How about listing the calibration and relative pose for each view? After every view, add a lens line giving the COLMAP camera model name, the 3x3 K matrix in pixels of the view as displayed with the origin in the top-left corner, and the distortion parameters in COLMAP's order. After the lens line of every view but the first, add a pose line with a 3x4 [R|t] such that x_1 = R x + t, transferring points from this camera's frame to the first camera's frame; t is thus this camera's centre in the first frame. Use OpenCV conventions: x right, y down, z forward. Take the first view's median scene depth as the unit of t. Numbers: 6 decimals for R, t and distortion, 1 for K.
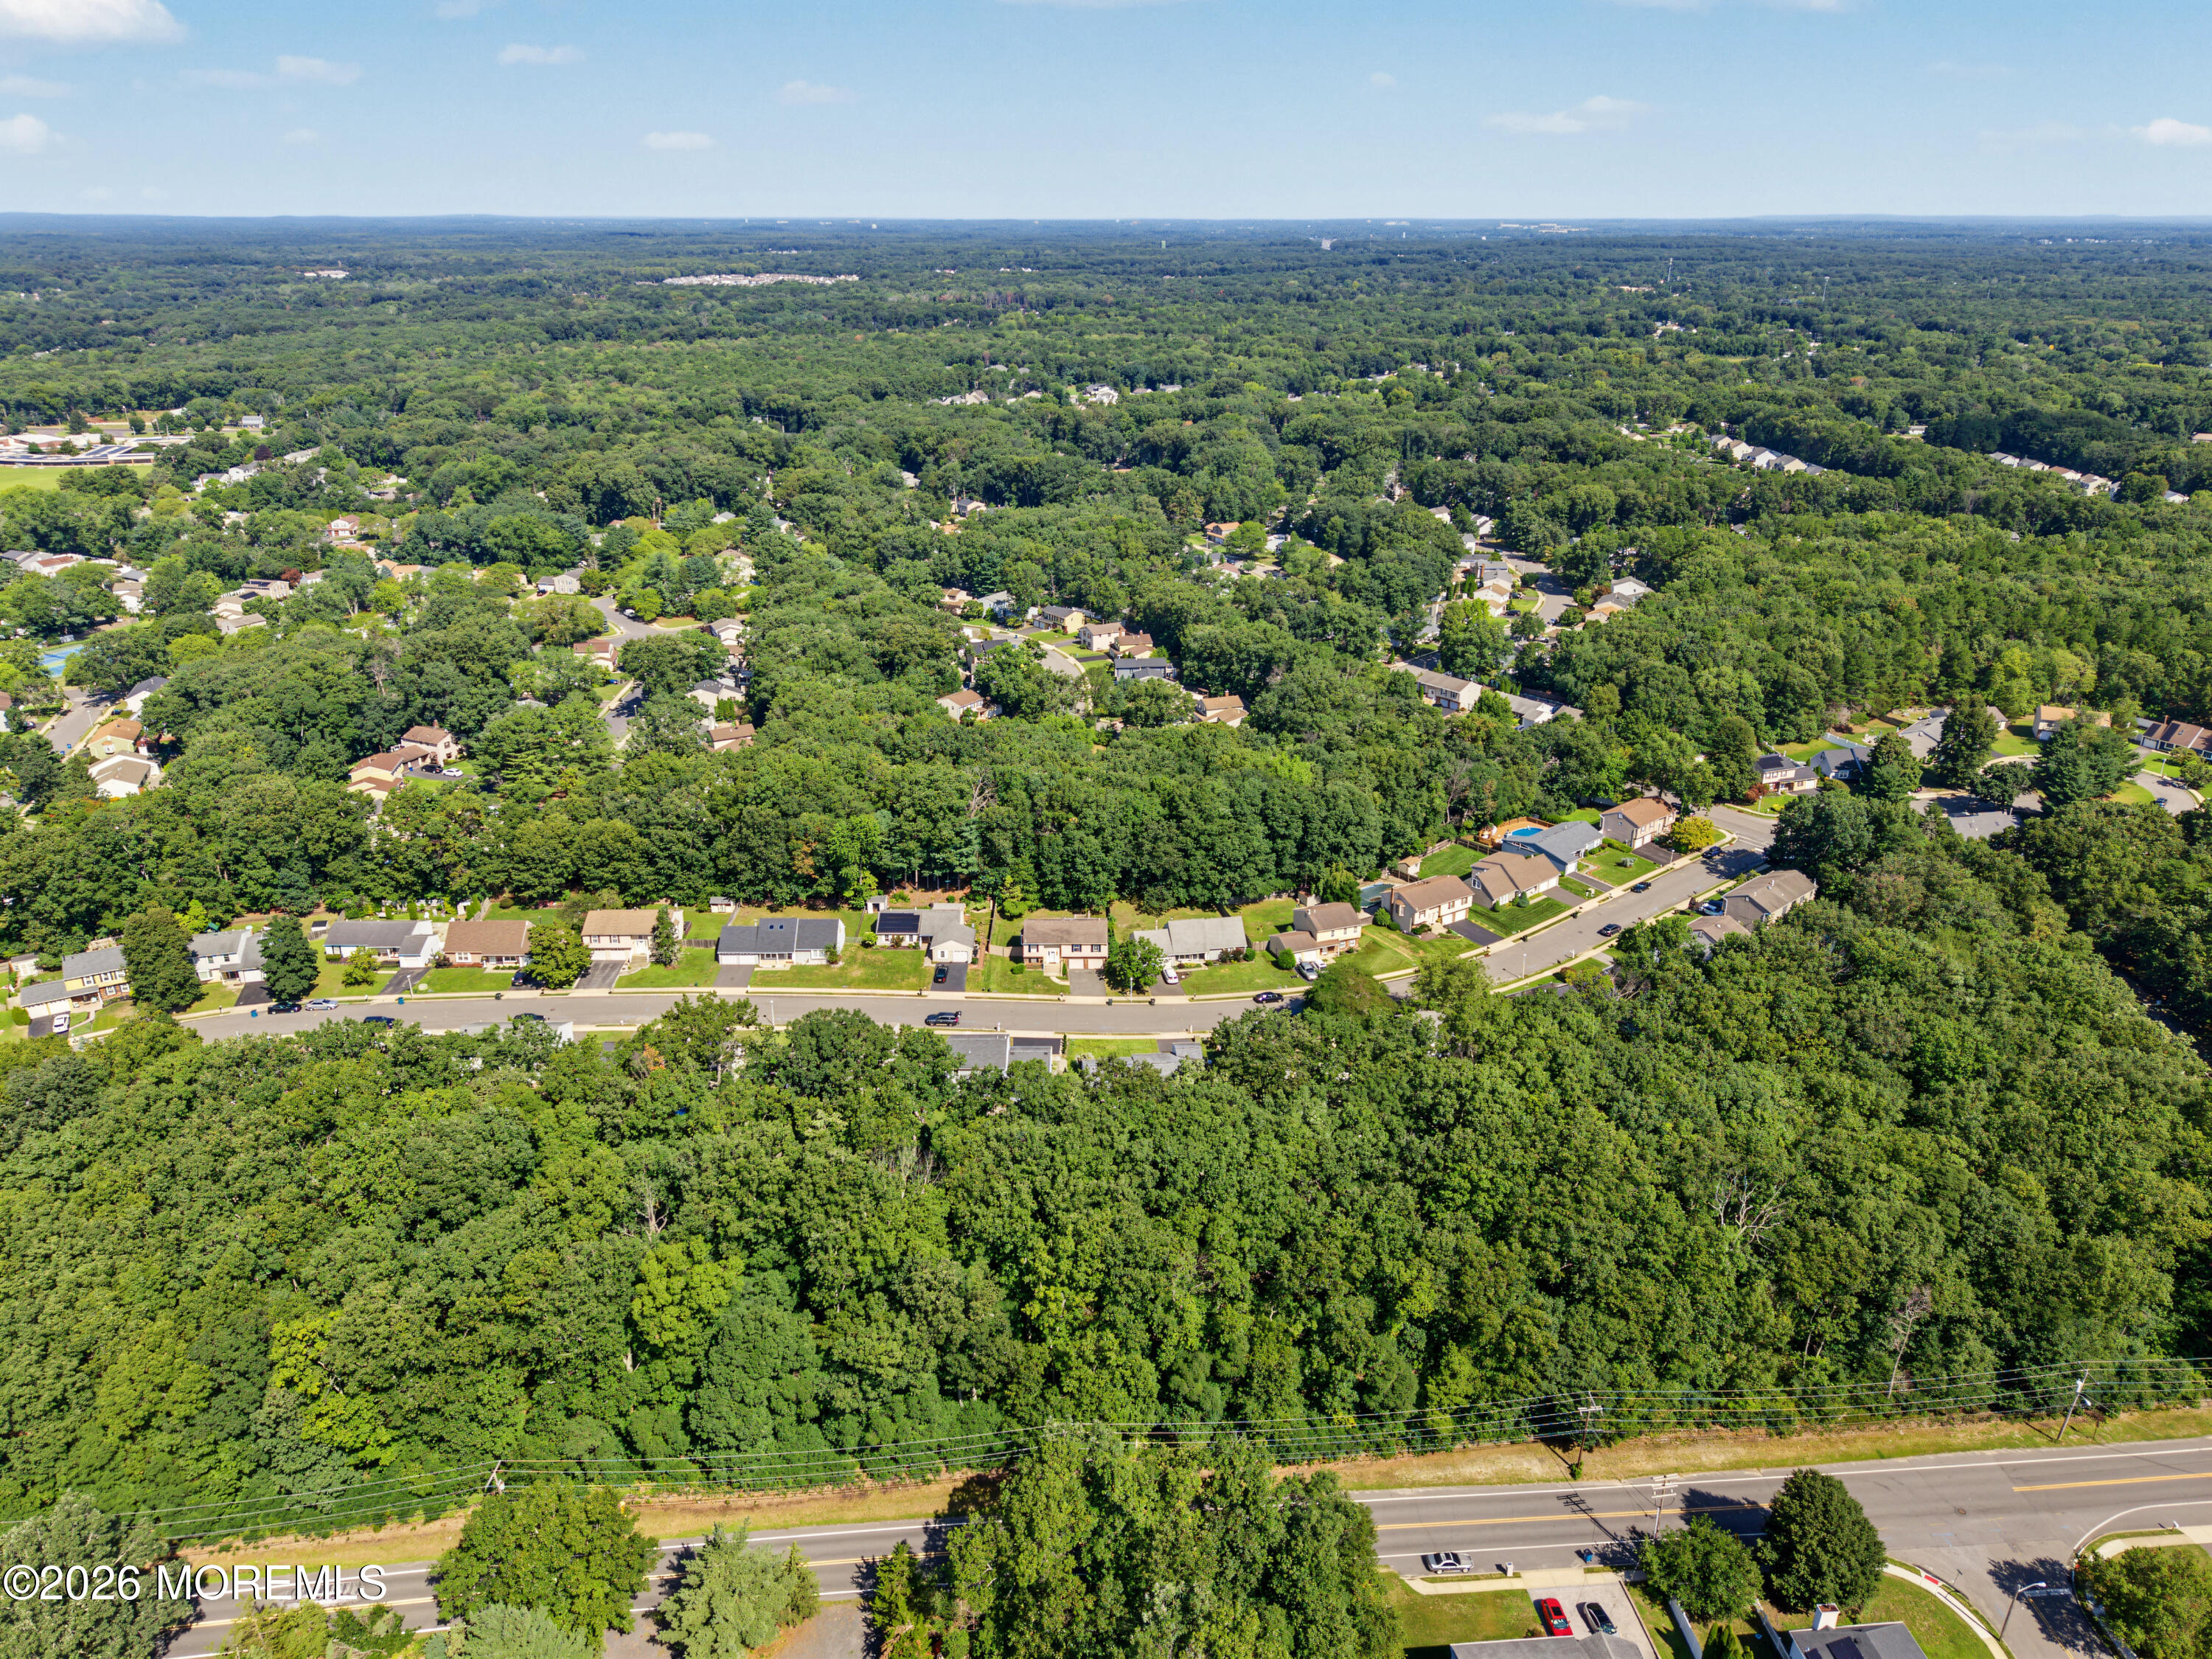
lens RADIAL K [[1479.4, 0, 1104.7], [0, 1479.4, 824.8], [0, 0, 1]] dist [0.021004, -0.013282]
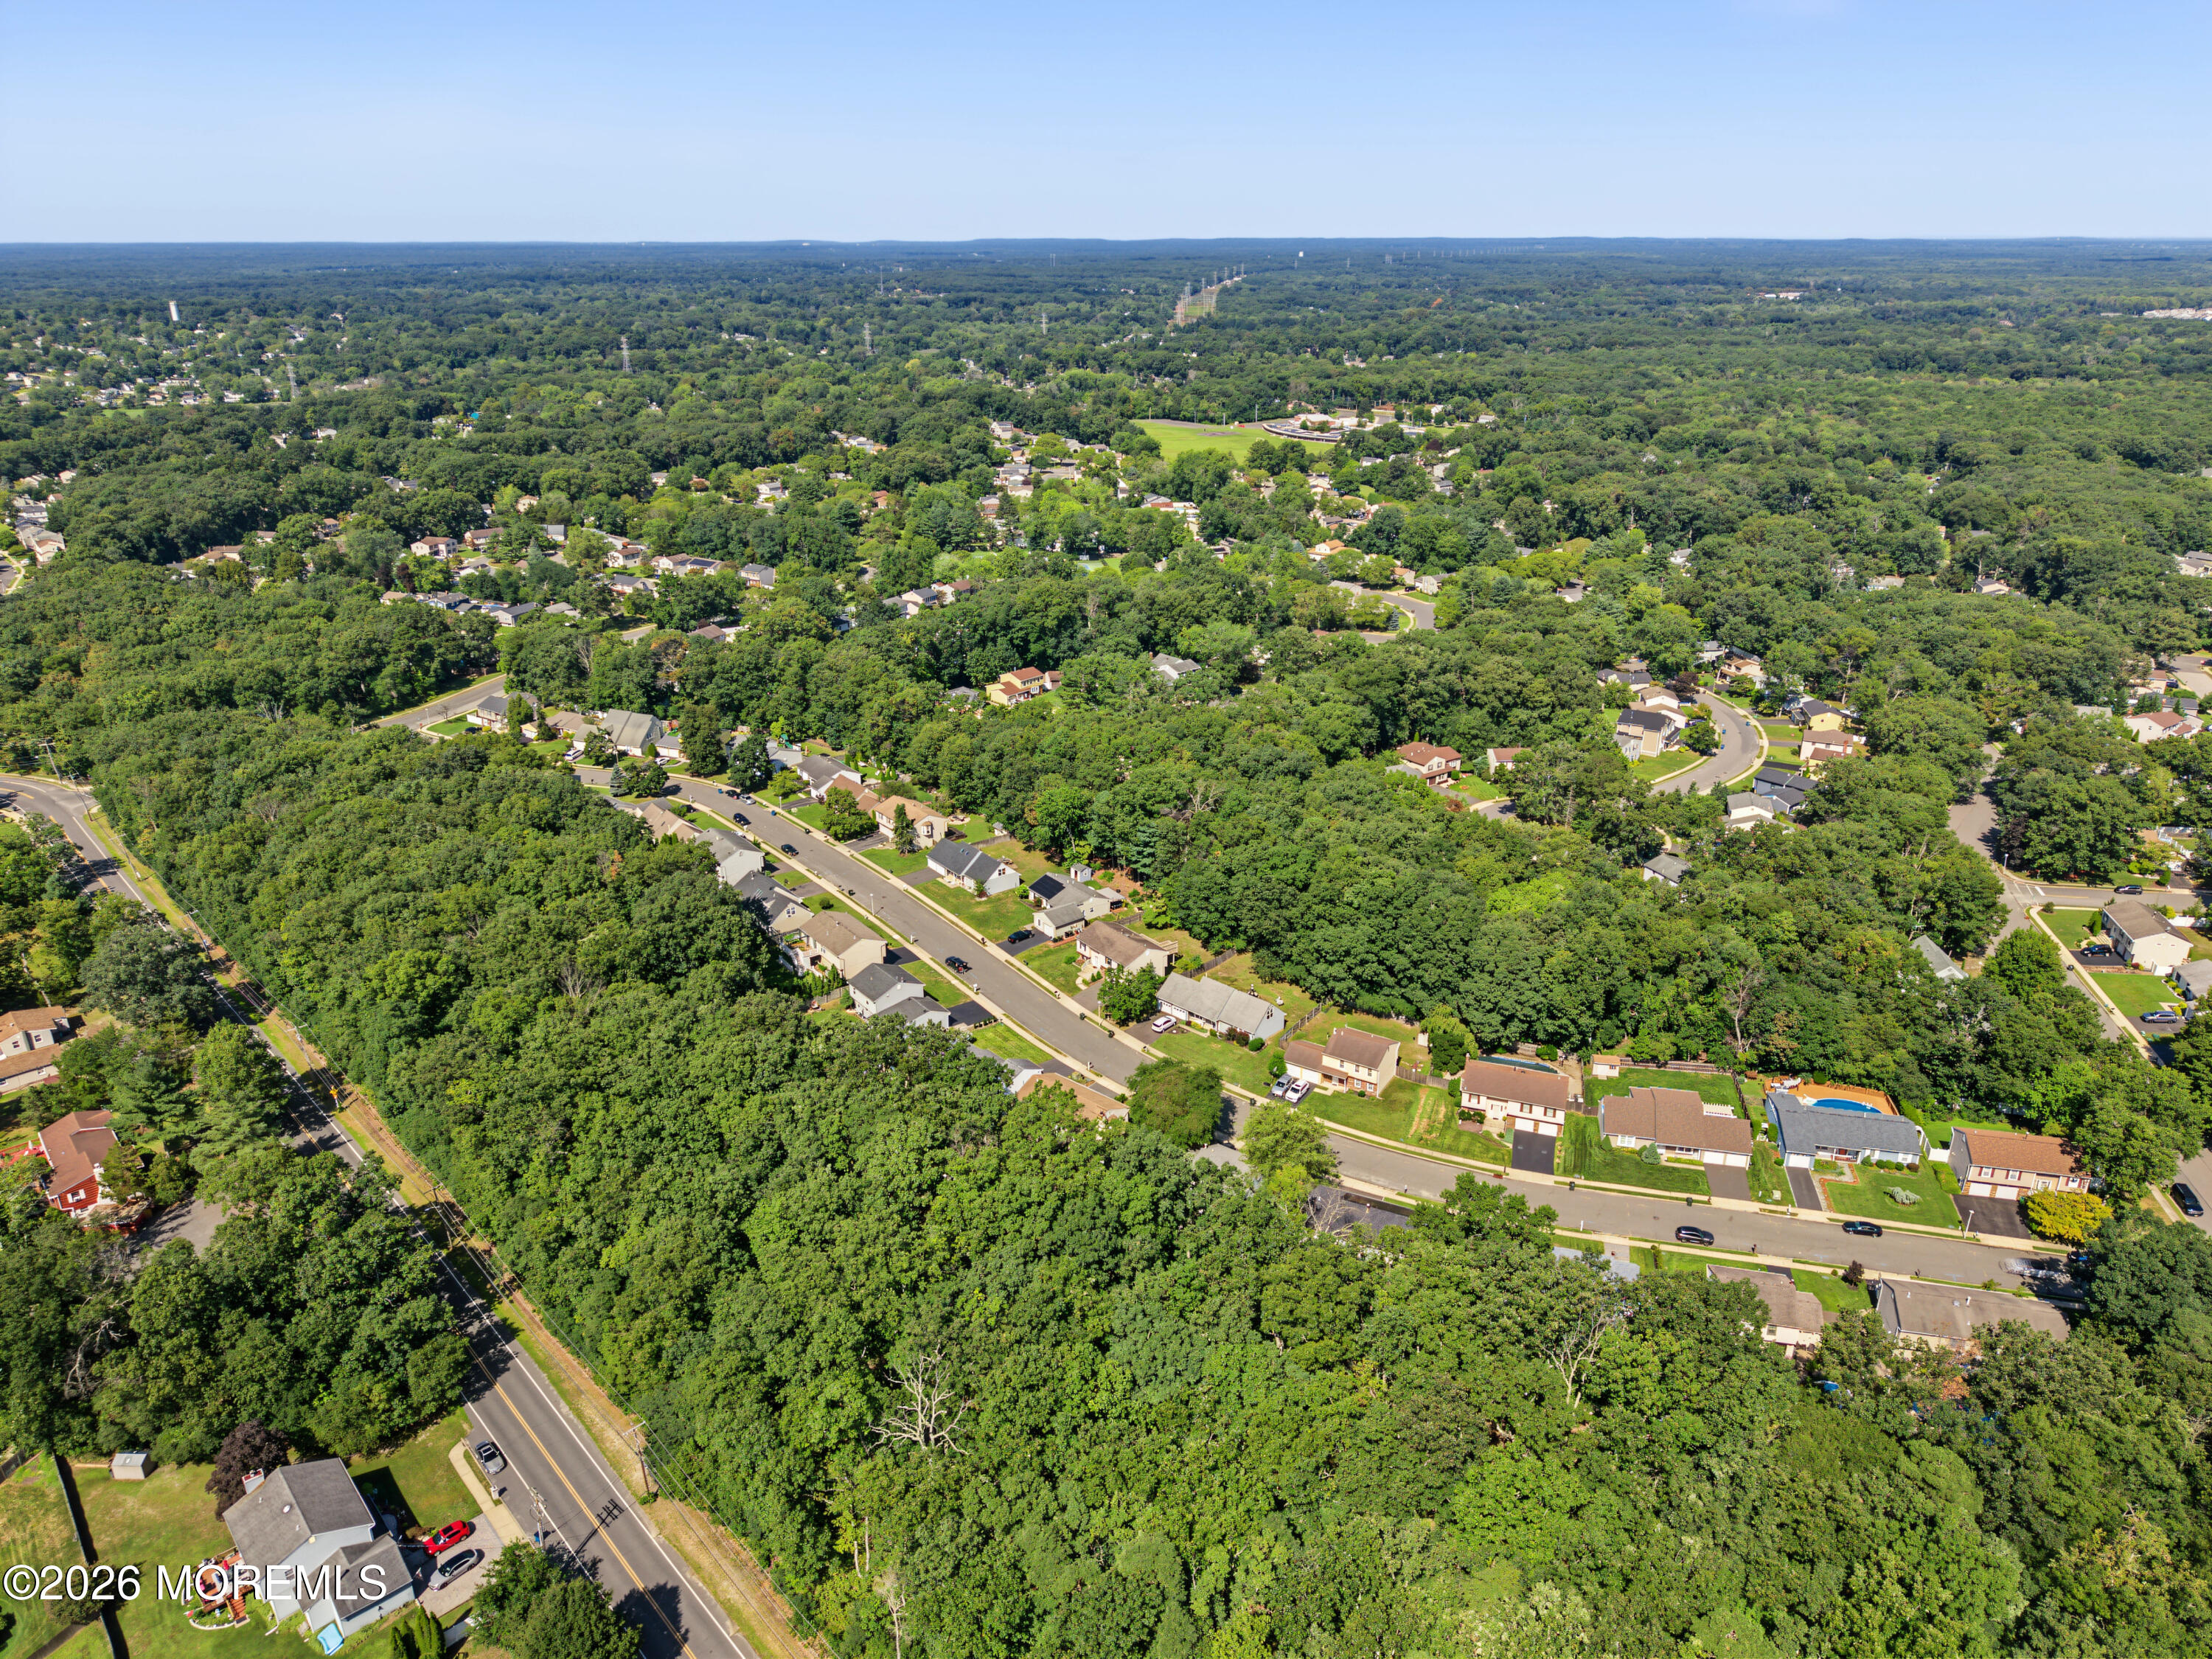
lens RADIAL K [[1479.4, 0, 1104.2], [0, 1479.4, 834.2], [0, 0, 1]] dist [0.021004, -0.013282]
pose [[0.597579, 0.295417, -0.745405, 0.641858], [-0.301030, 0.944306, 0.132914, -0.119449], [0.743155, 0.144963, 0.653227, 0.300361]]
